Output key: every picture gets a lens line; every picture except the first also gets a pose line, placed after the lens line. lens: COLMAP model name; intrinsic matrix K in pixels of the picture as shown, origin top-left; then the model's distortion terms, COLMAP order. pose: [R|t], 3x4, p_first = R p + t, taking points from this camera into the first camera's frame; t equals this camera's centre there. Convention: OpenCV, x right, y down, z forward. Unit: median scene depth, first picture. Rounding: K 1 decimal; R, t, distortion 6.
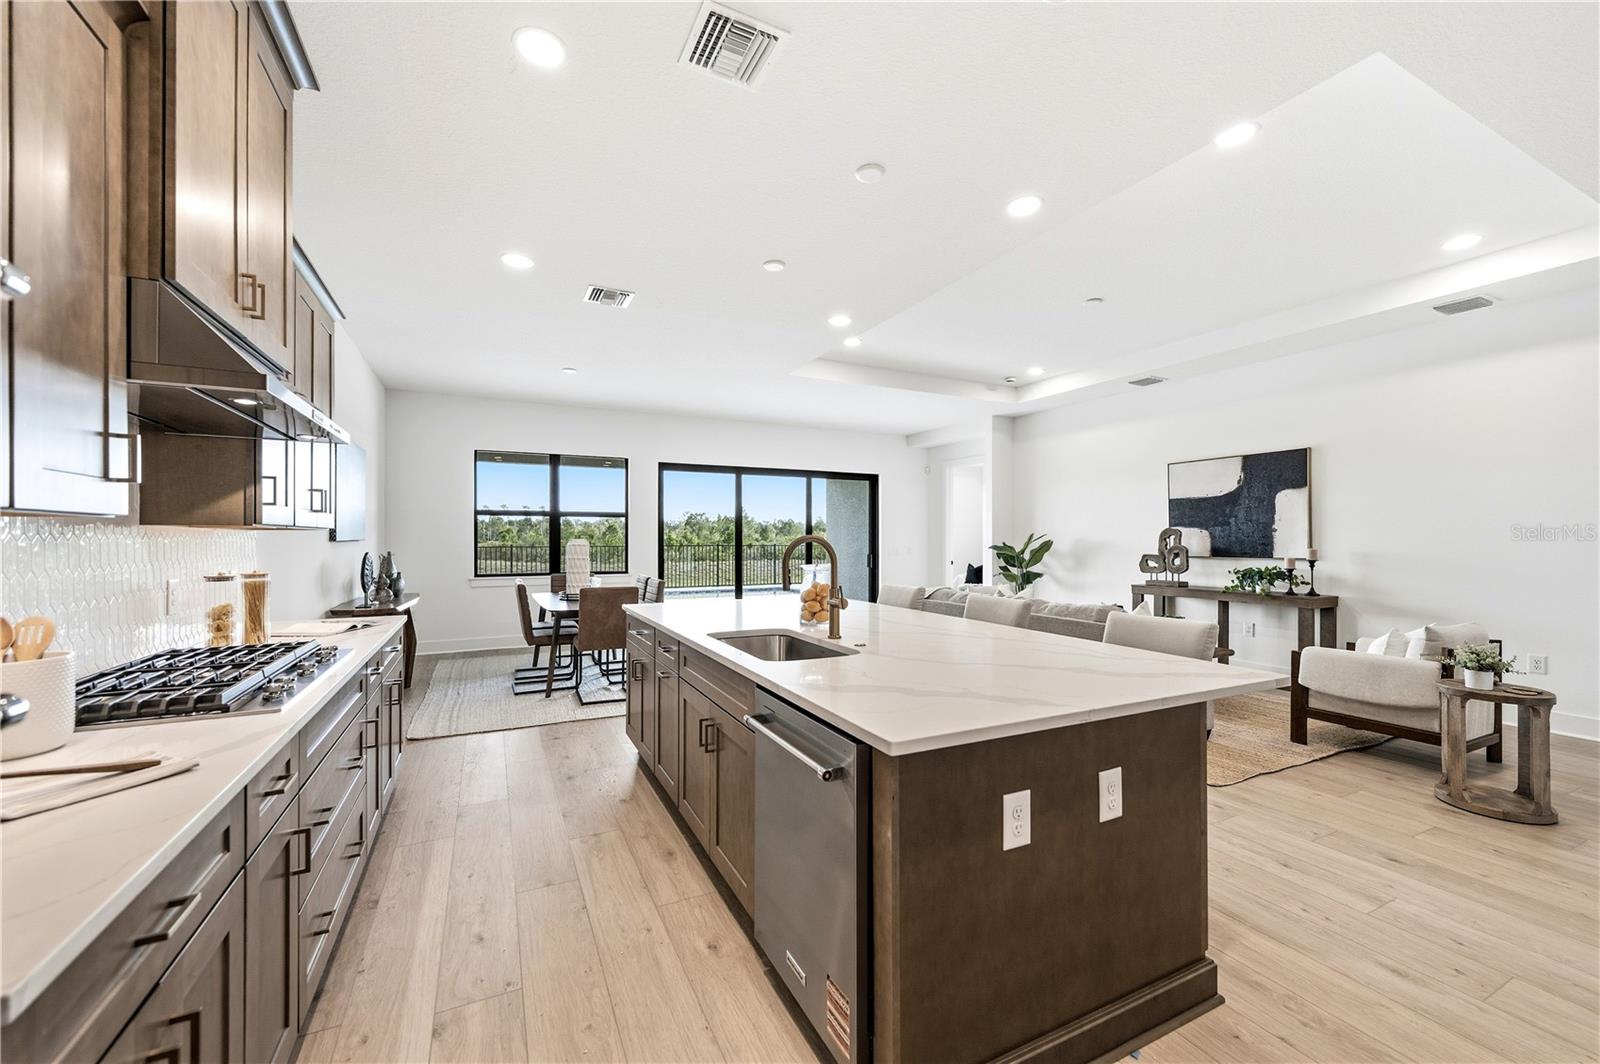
lens RADIAL K [[631.3, 0, 791.7], [0, 631.3, 533.5], [0, 0, 1]] dist [0.002330, -0.000791]
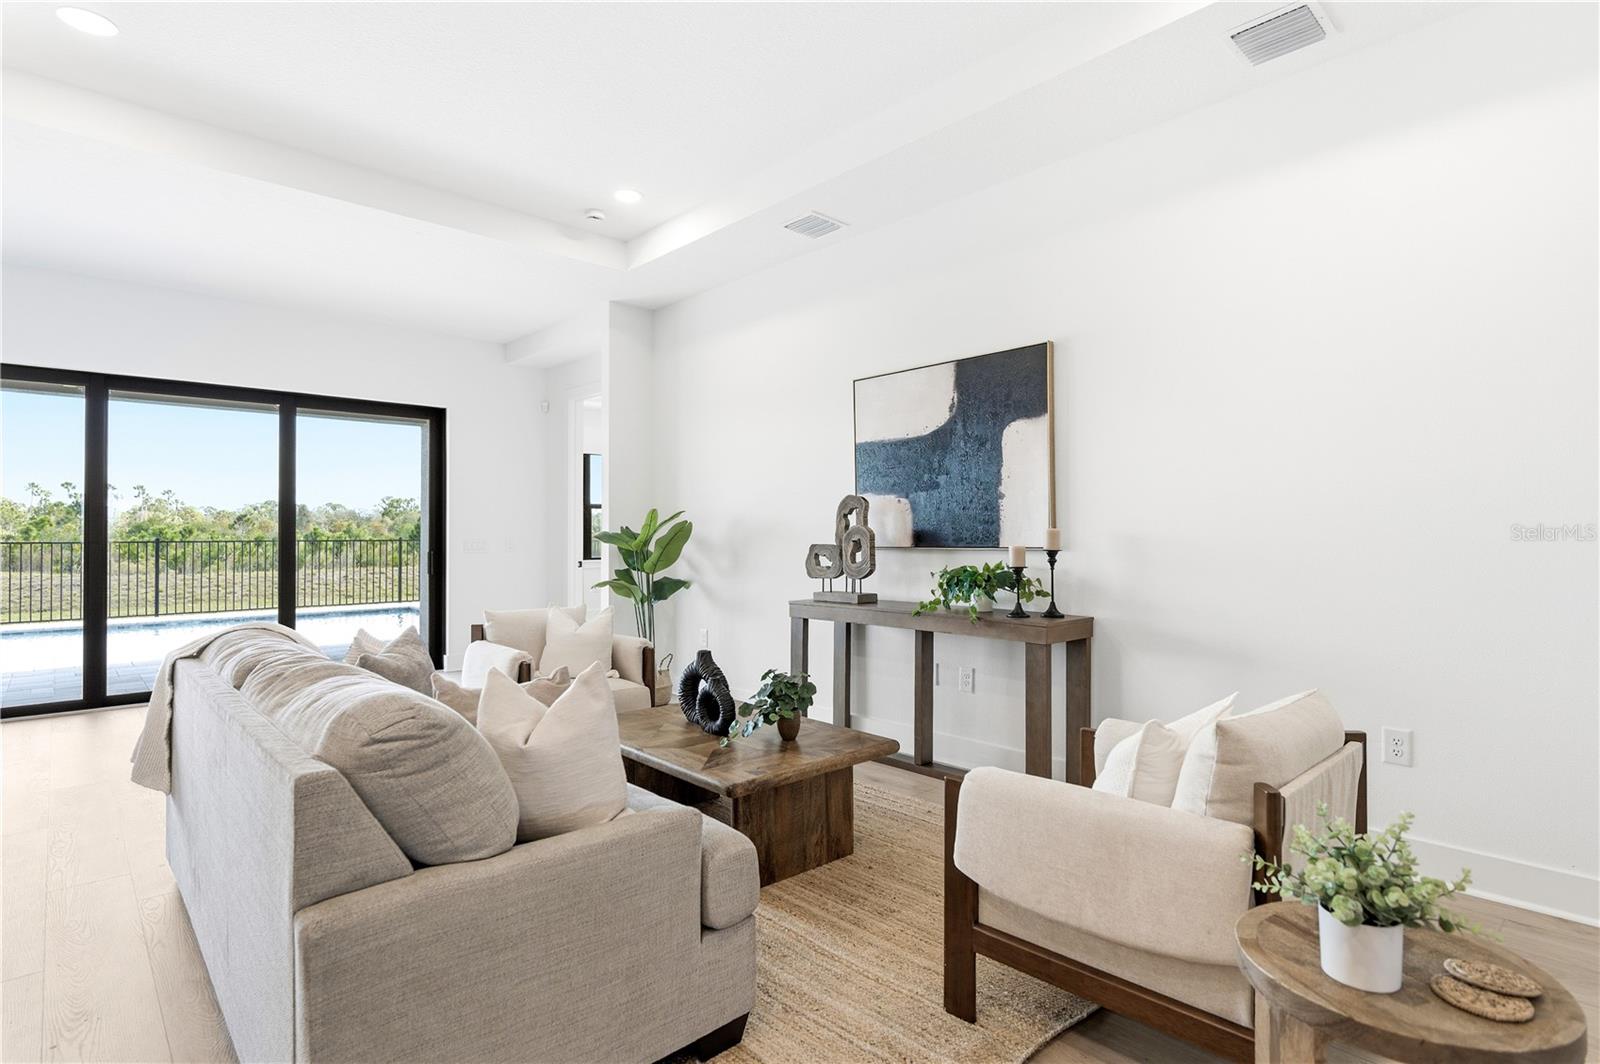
lens RADIAL K [[806.0, 0, 803.9], [0, 806.0, 523.8], [0, 0, 1]] dist [0.001568, 0.000789]
pose [[0.955035, -0.000385, 0.296492, 0.381389], [0.001760, 0.999989, -0.004372, 0.020458], [-0.296487, 0.004697, 0.955025, 0.374830]]
